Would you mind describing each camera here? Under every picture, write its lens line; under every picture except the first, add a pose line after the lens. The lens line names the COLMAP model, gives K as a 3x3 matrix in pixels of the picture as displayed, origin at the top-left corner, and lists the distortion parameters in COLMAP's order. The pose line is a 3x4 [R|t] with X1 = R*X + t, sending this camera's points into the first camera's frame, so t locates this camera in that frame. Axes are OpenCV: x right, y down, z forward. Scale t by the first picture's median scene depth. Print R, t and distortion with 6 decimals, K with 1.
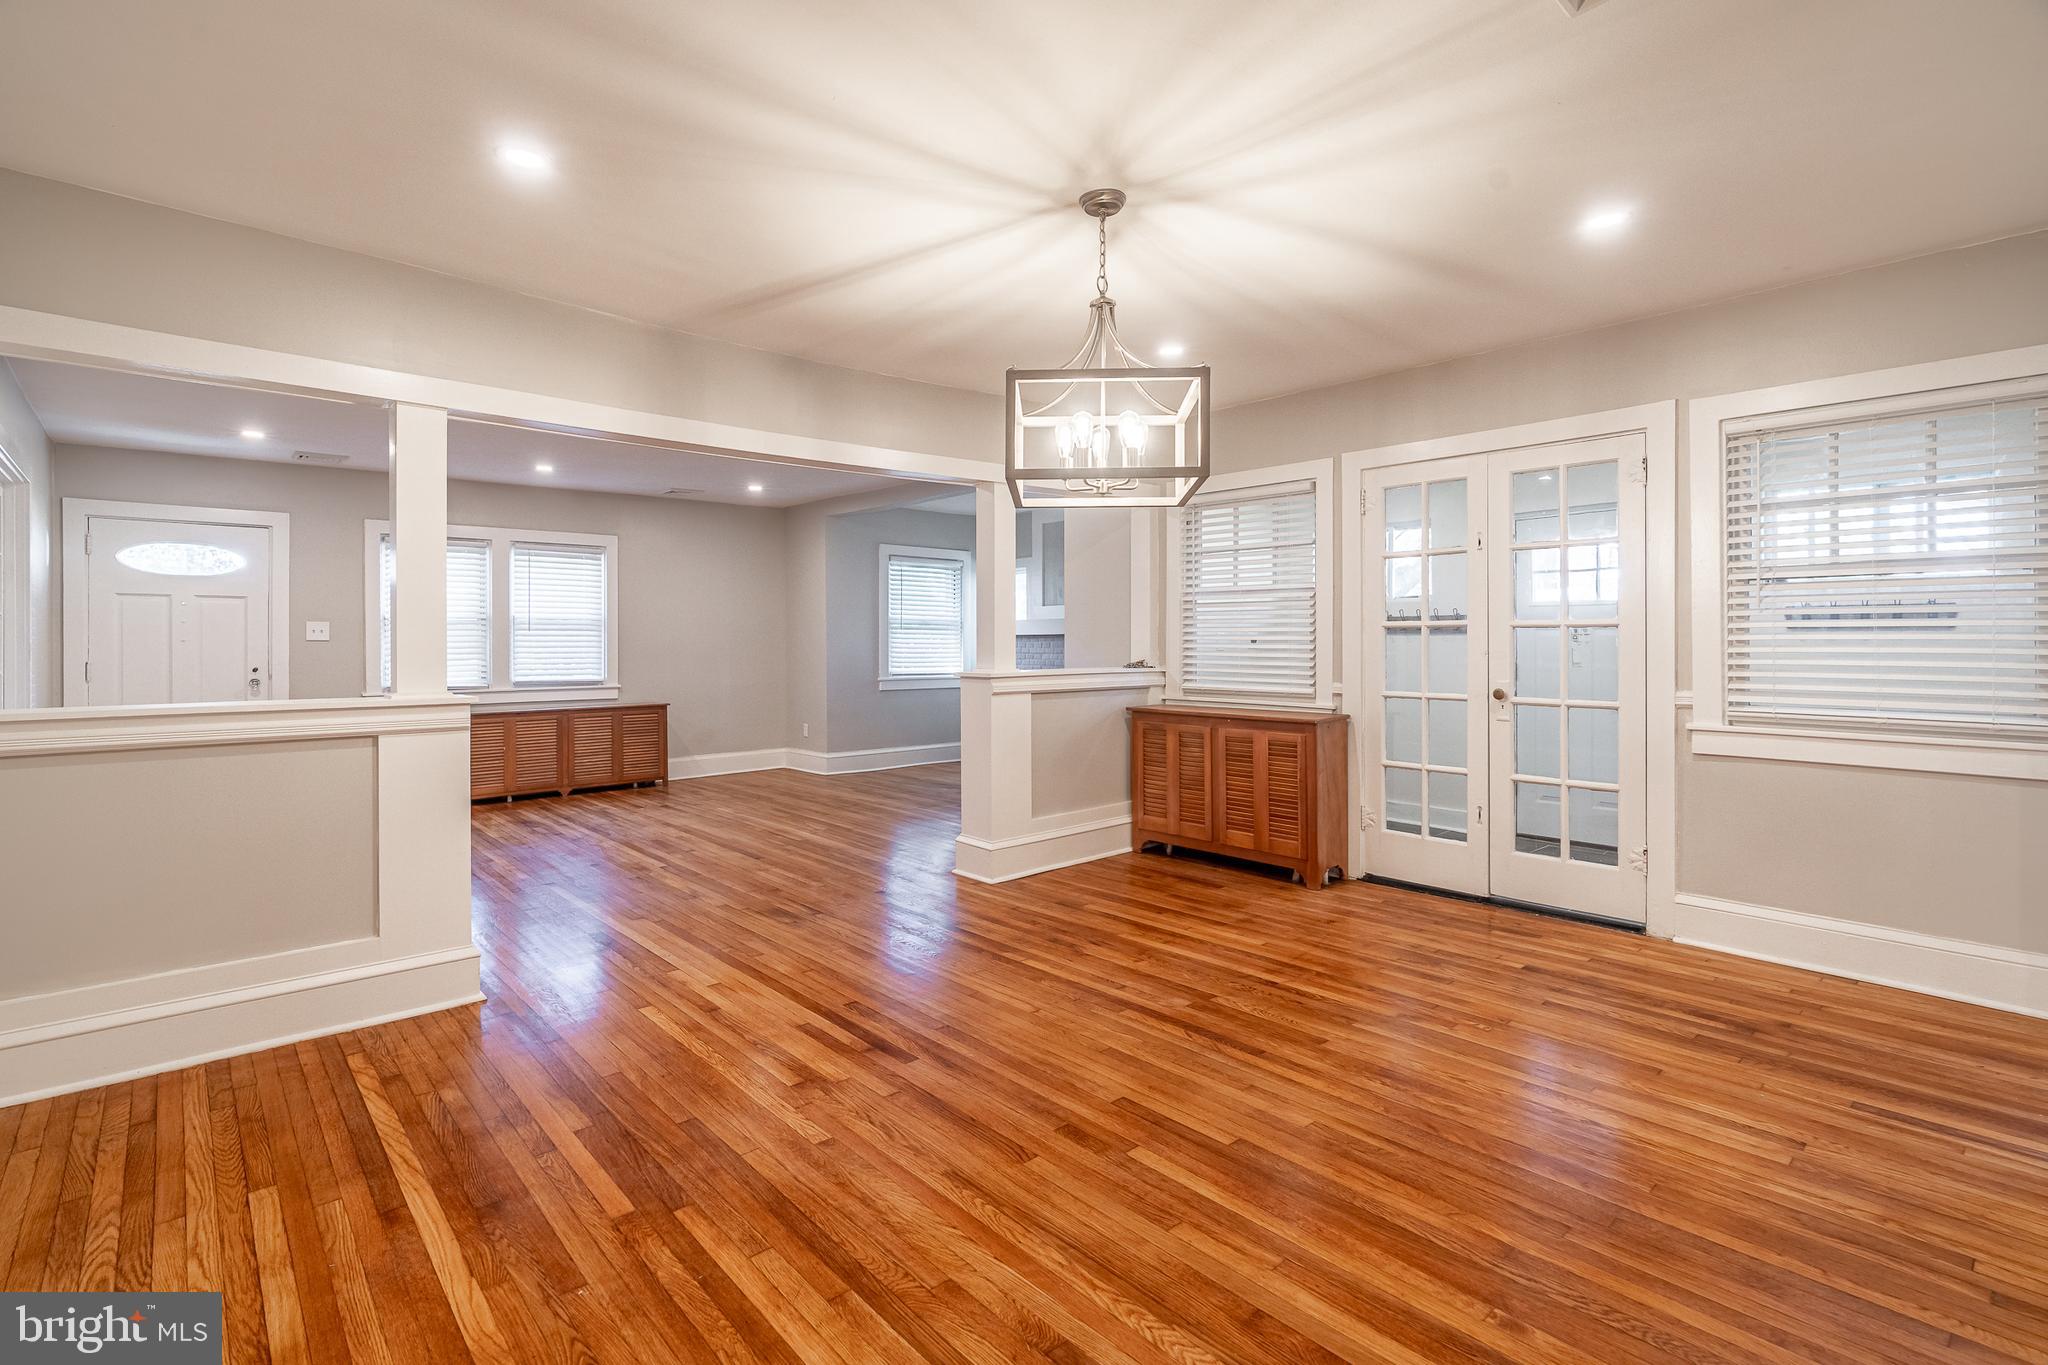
lens RADIAL K [[960.2, 0, 1025.4], [0, 960.2, 641.3], [0, 0, 1]] dist [-0.002043, -0.000051]
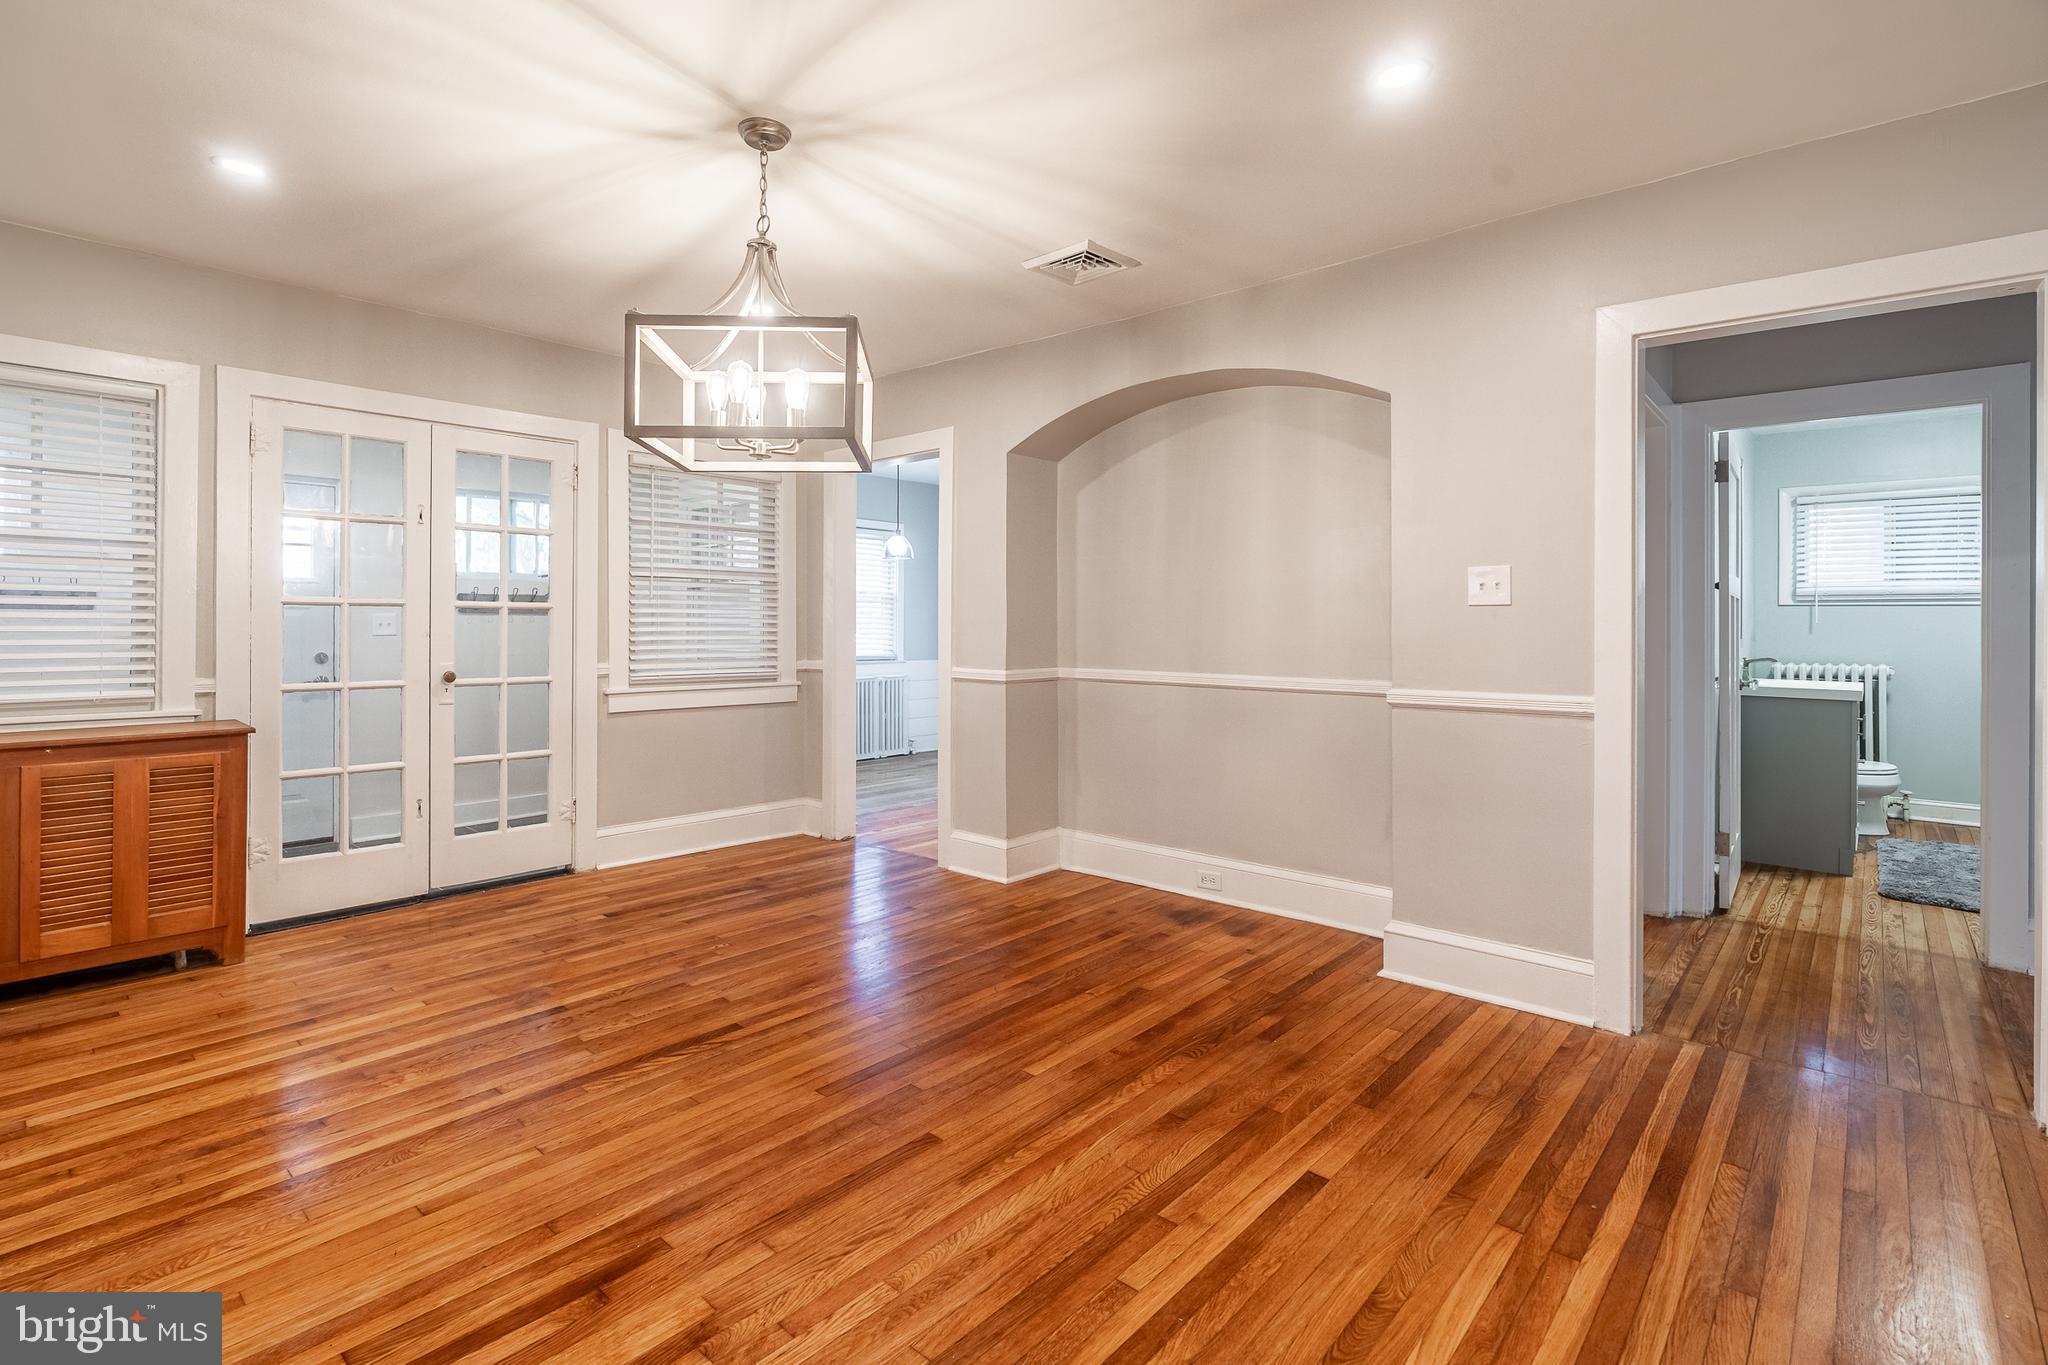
lens RADIAL K [[952.9, 0, 1016.1], [0, 952.9, 626.3], [0, 0, 1]] dist [-0.000424, 0.000243]
pose [[-0.100418, 0.000686, 0.994945, -0.593127], [-0.002281, 0.999997, -0.000919, 0.004226], [-0.994943, -0.002362, -0.100416, 0.606194]]
